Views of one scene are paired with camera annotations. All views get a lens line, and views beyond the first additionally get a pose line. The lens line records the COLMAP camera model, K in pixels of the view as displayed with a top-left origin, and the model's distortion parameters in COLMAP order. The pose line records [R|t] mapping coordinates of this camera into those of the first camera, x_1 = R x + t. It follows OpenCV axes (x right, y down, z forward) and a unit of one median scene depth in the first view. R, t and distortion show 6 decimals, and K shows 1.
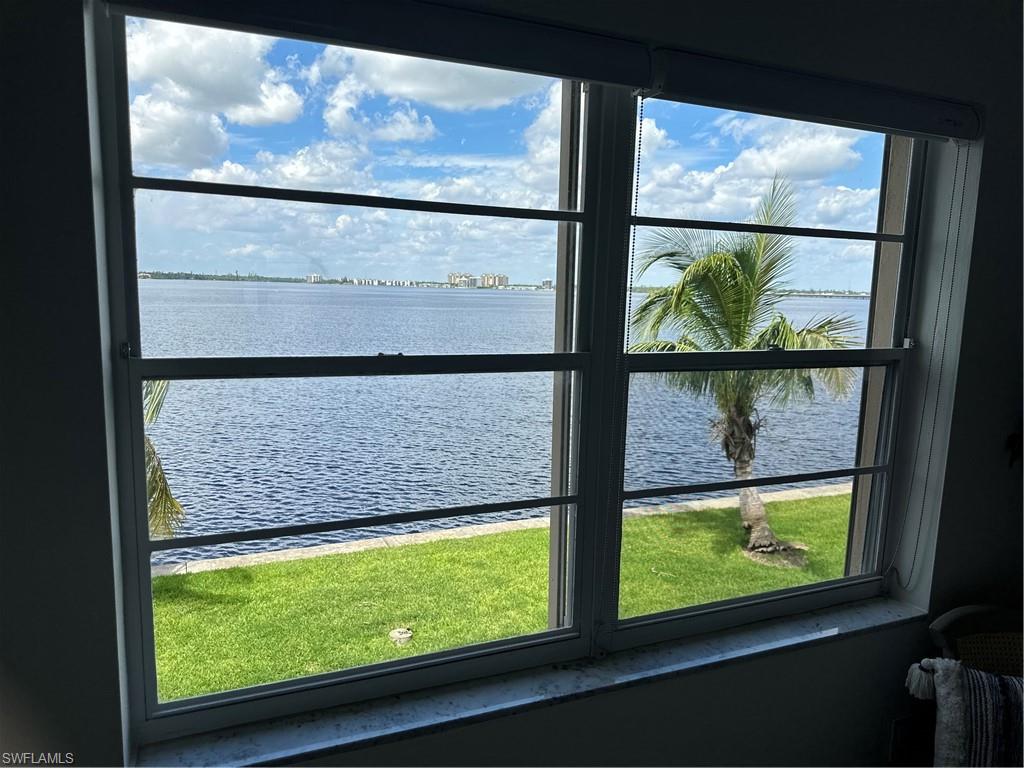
lens RADIAL K [[713.8, 0, 512.0], [0, 713.8, 384.0], [0, 0, 1]] dist [0.168072, -0.263446]
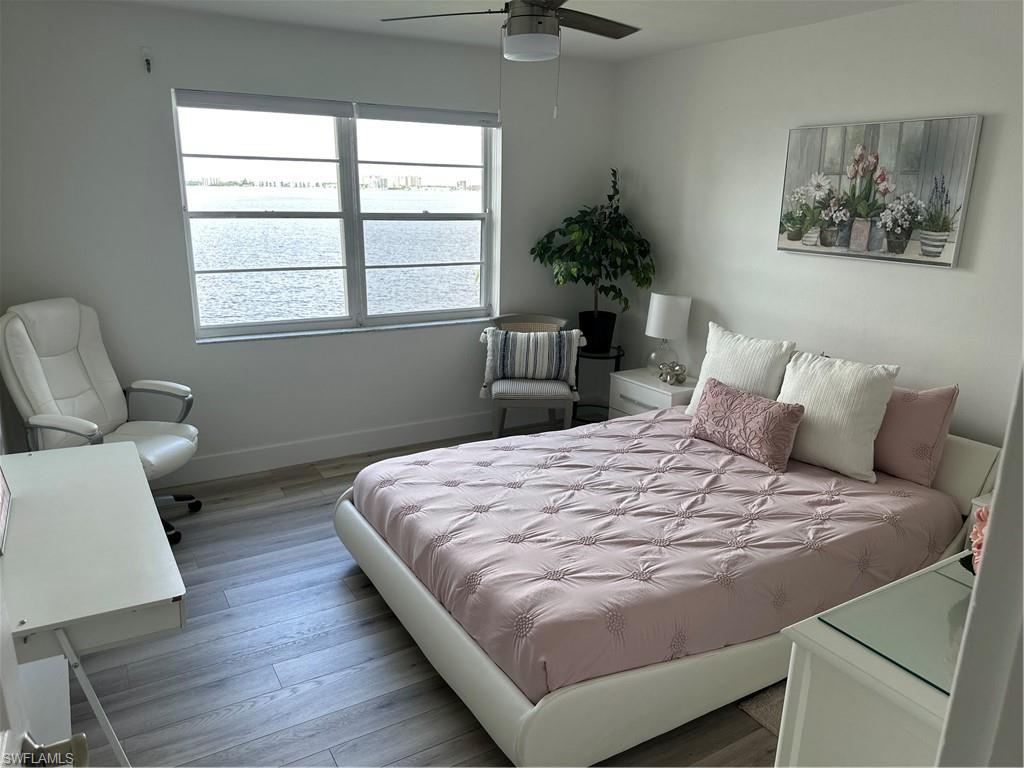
lens RADIAL K [[713.8, 0, 512.0], [0, 713.8, 384.0], [0, 0, 1]] dist [0.168072, -0.263446]
pose [[0.993366, -0.043006, 0.106653, 0.387215], [0.028689, 0.990793, 0.132312, 0.244327], [-0.111361, -0.128375, 0.985454, -1.778517]]
